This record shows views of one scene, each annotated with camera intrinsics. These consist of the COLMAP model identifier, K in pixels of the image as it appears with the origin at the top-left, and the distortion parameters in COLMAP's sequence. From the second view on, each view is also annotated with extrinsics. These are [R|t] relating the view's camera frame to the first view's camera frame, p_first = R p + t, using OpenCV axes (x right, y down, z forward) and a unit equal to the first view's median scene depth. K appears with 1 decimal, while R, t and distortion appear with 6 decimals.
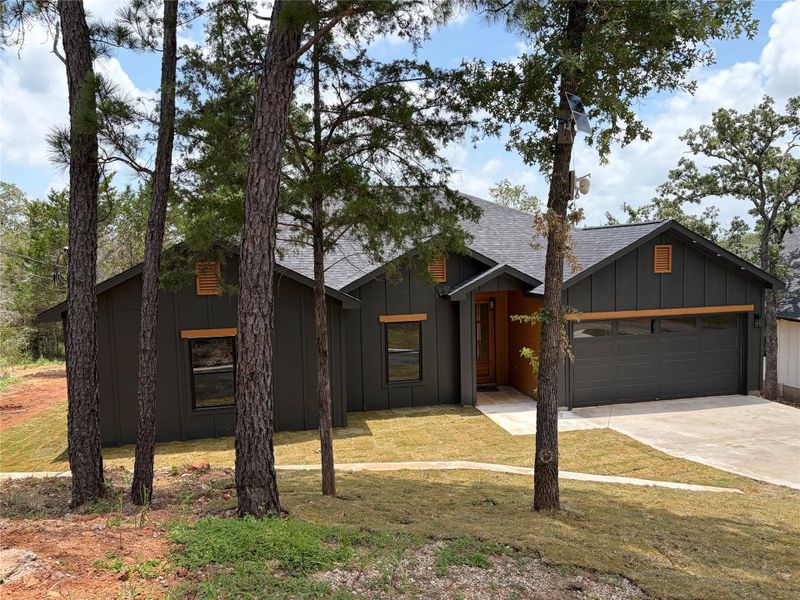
lens RADIAL K [[600.1, 0, 404.9], [0, 600.1, 316.9], [0, 0, 1]] dist [0.024820, 0.002413]
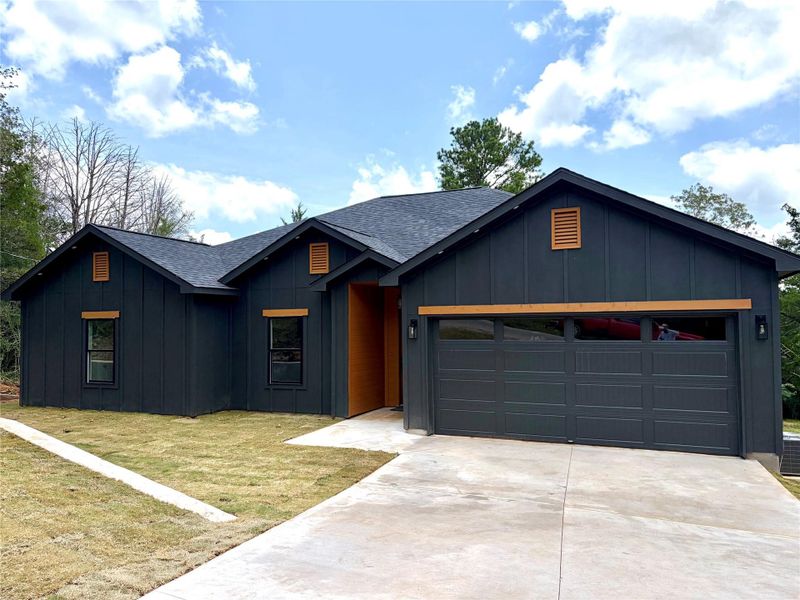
lens RADIAL K [[599.9, 0, 398.0], [0, 599.9, 315.1], [0, 0, 1]] dist [0.024858, -0.010895]
pose [[0.805021, 0.006817, -0.593207, 0.698394], [-0.071195, 0.993817, -0.085196, 0.073562], [0.588959, 0.110818, 0.800529, 0.370404]]
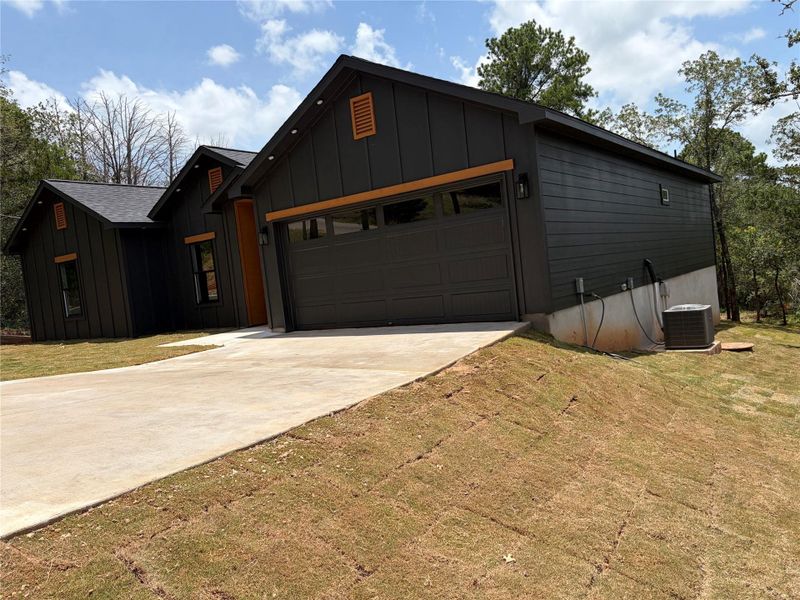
lens RADIAL K [[595.9, 0, 413.3], [0, 595.9, 299.7], [0, 0, 1]] dist [0.039560, -0.003529]
pose [[0.671383, -0.018800, -0.740872, 0.996743], [0.024277, 0.999700, -0.003368, 0.119371], [0.740713, -0.015725, 0.671638, 0.600185]]
